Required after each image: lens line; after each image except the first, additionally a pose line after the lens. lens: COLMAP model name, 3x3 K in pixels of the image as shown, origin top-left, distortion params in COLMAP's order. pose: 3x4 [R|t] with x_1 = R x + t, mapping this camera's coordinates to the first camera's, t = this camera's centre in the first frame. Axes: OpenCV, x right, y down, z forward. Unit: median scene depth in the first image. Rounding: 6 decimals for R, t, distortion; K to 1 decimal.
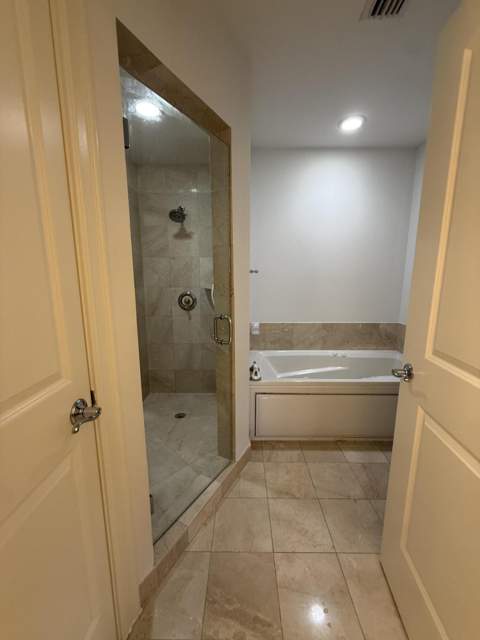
lens RADIAL K [[256.1, 0, 240.0], [0, 256.1, 320.0], [0, 0, 1]] dist [0.000128, 0.000019]
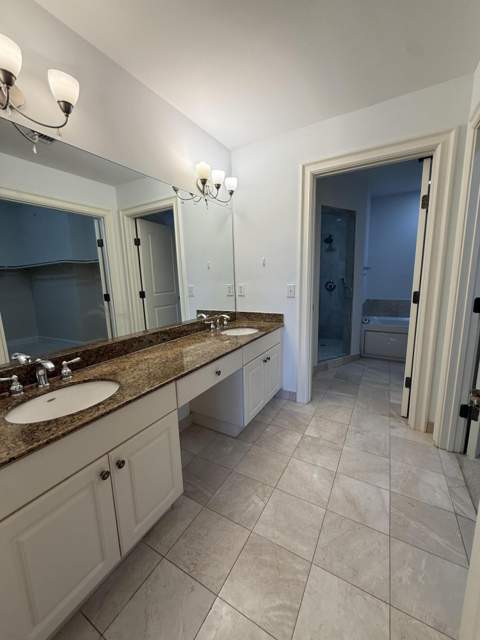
lens RADIAL K [[256.1, 0, 240.0], [0, 256.1, 320.0], [0, 0, 1]] dist [0.000128, 0.000019]
pose [[0.870737, 0.061897, -0.487837, 0.148906], [-0.062539, 0.997930, 0.014992, 0.196887], [0.487755, 0.017454, 0.872806, -0.967701]]
